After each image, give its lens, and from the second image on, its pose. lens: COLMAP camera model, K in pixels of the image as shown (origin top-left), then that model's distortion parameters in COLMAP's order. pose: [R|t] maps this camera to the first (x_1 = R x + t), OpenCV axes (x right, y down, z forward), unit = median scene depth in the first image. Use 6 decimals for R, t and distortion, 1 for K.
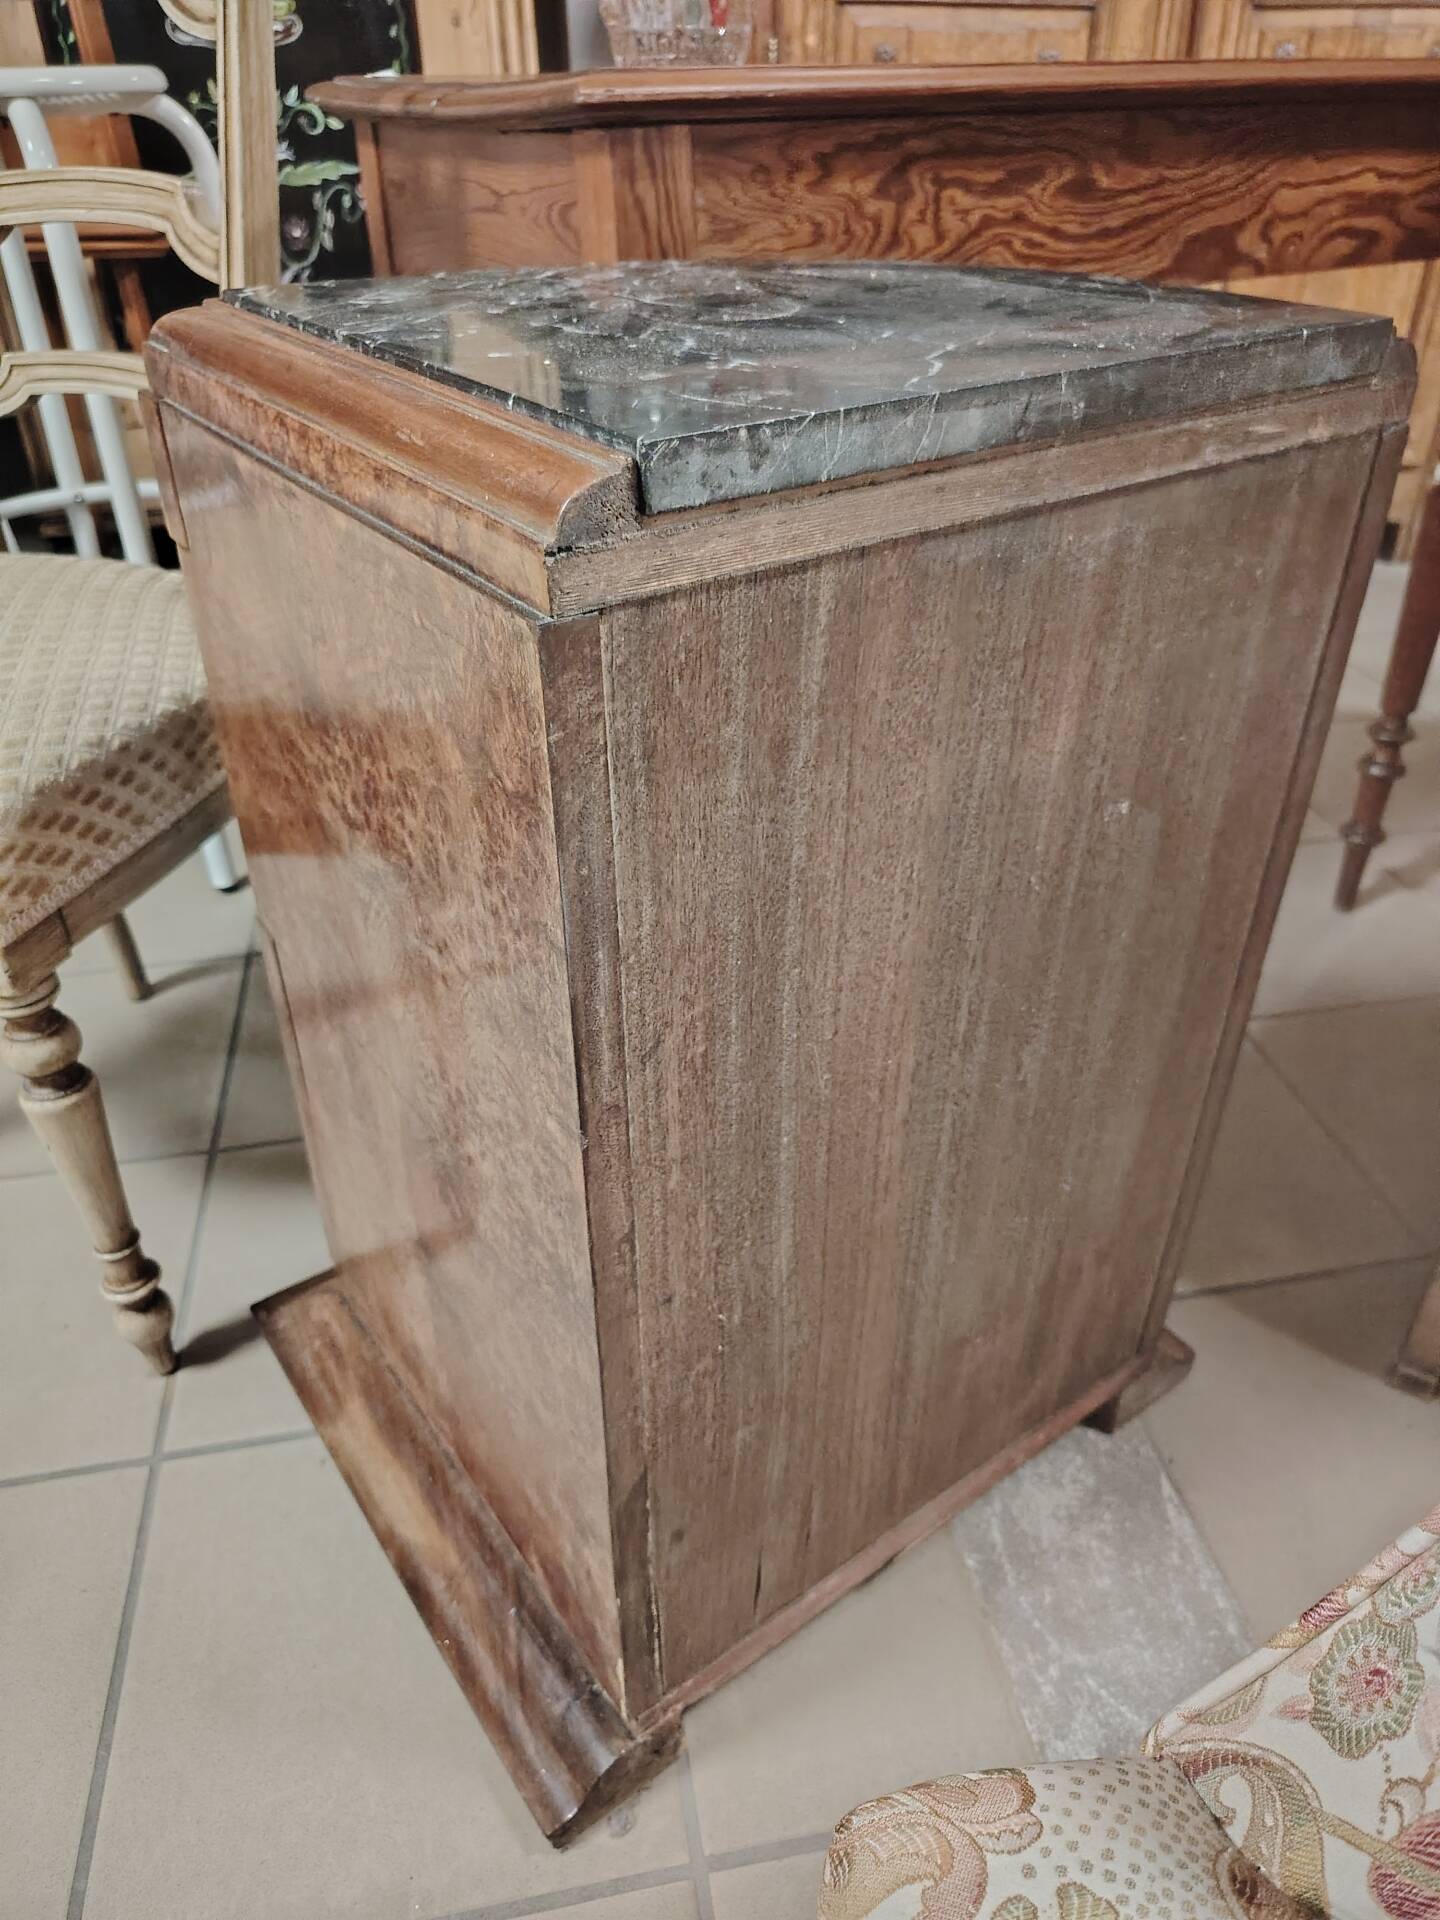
lens RADIAL K [[1365.9, 0, 723.5], [0, 1365.9, 962.6], [0, 0, 1]] dist [-0.008501, 0.002304]
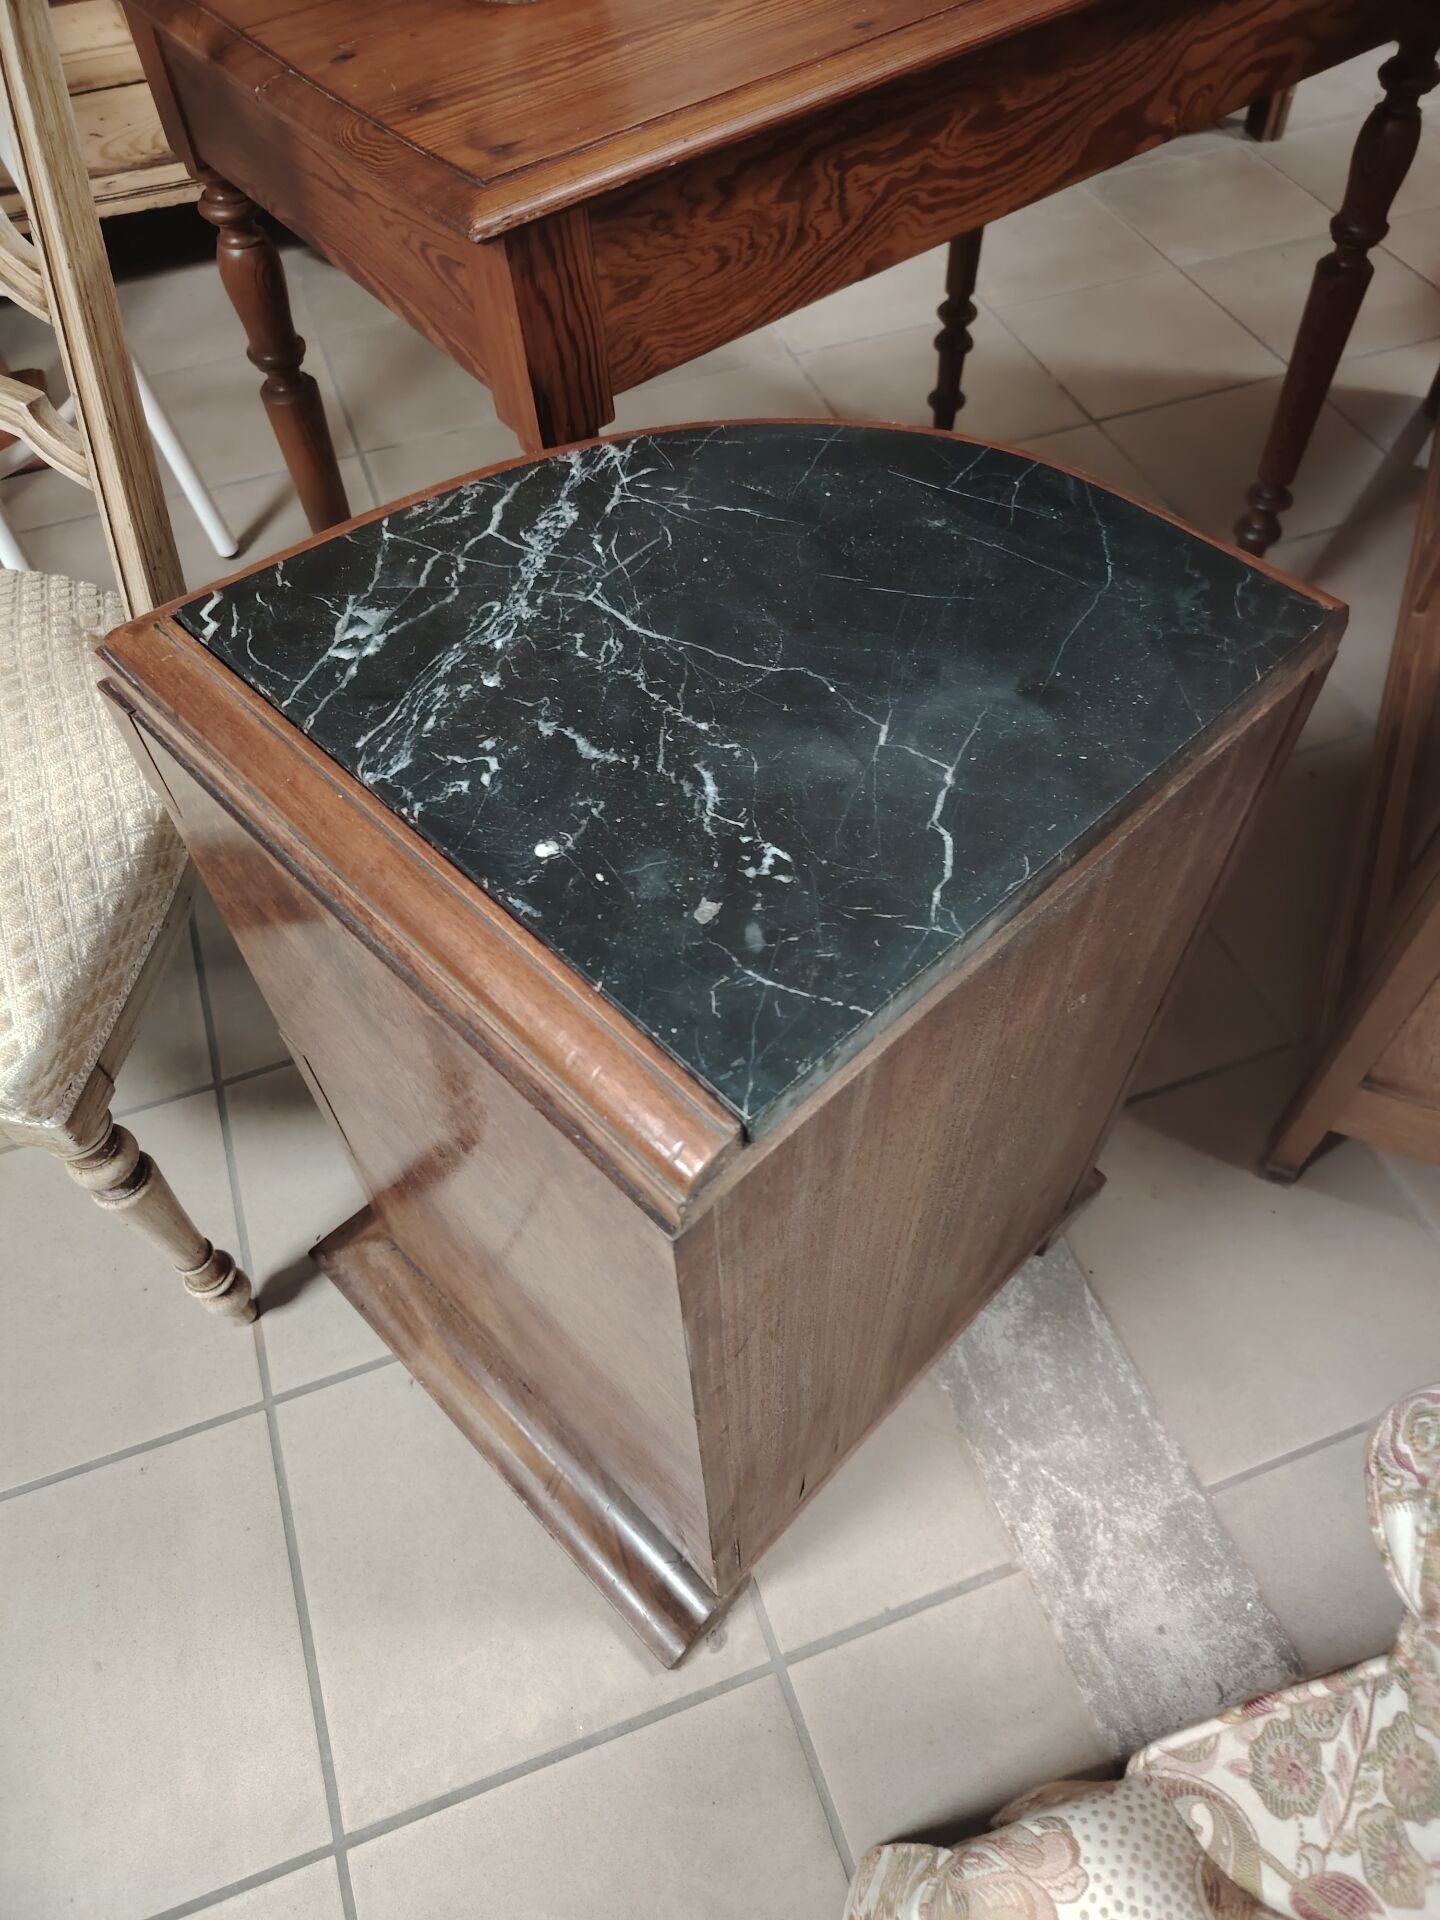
lens RADIAL K [[1351.1, 0, 722.9], [0, 1351.1, 955.1], [0, 0, 1]] dist [0.002400, -0.003837]
pose [[0.987215, -0.139079, 0.077870, -0.068836], [0.103388, 0.930550, 0.351266, -0.417284], [-0.121316, -0.338724, 0.933032, -0.021531]]
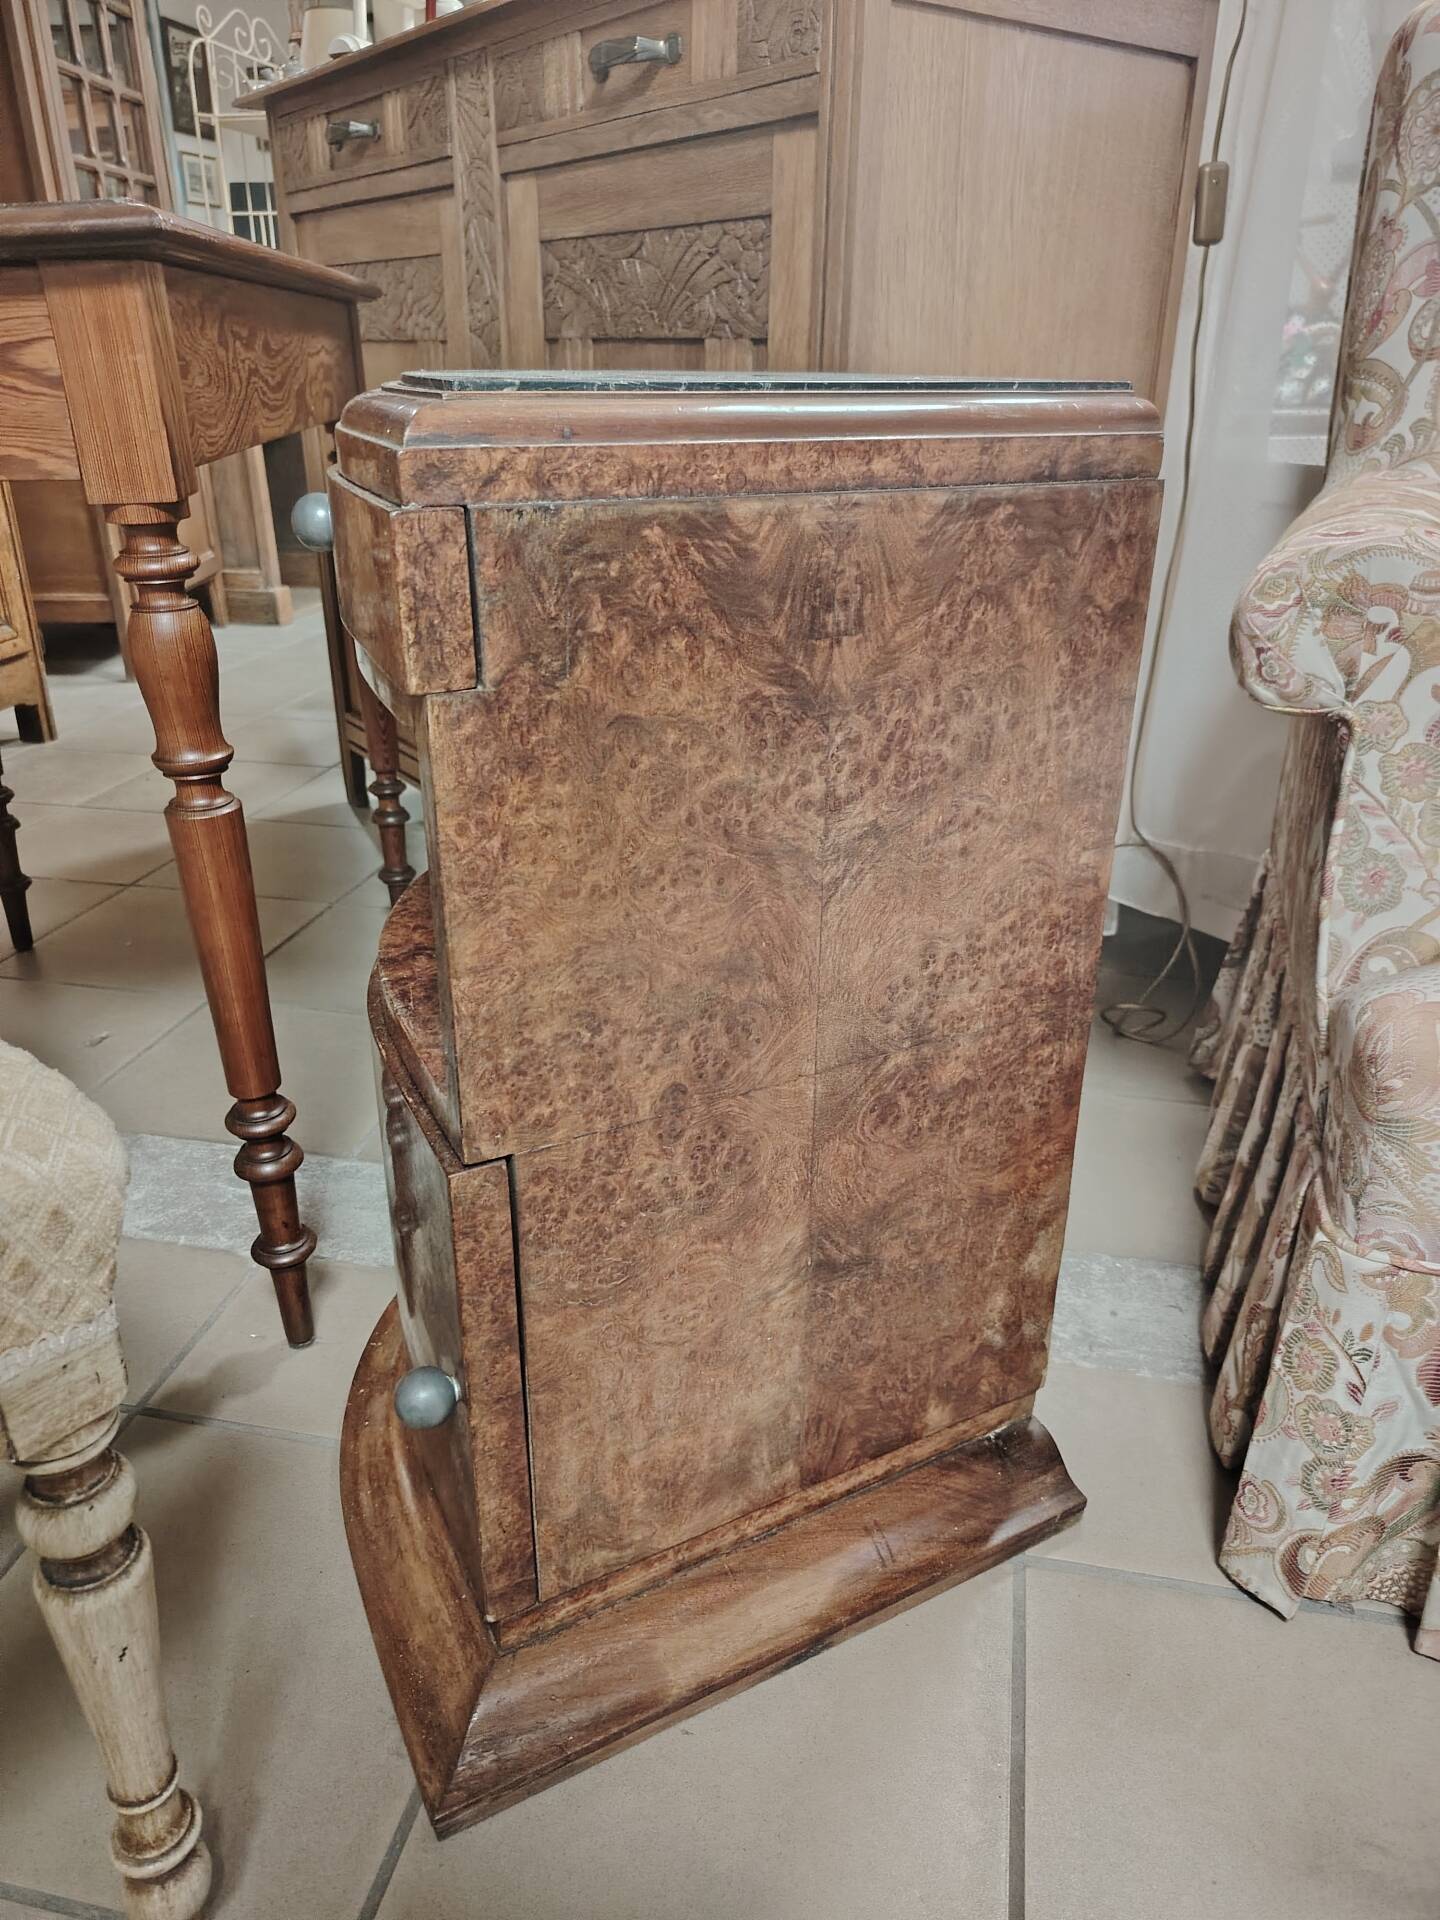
lens RADIAL K [[1351.1, 0, 722.9], [0, 1351.1, 955.1], [0, 0, 1]] dist [0.002400, -0.003837]
pose [[0.380911, -0.364017, 0.849940, -0.838388], [0.497704, 0.855425, 0.143315, -0.102914], [-0.779229, 0.368428, 0.507013, 0.326602]]
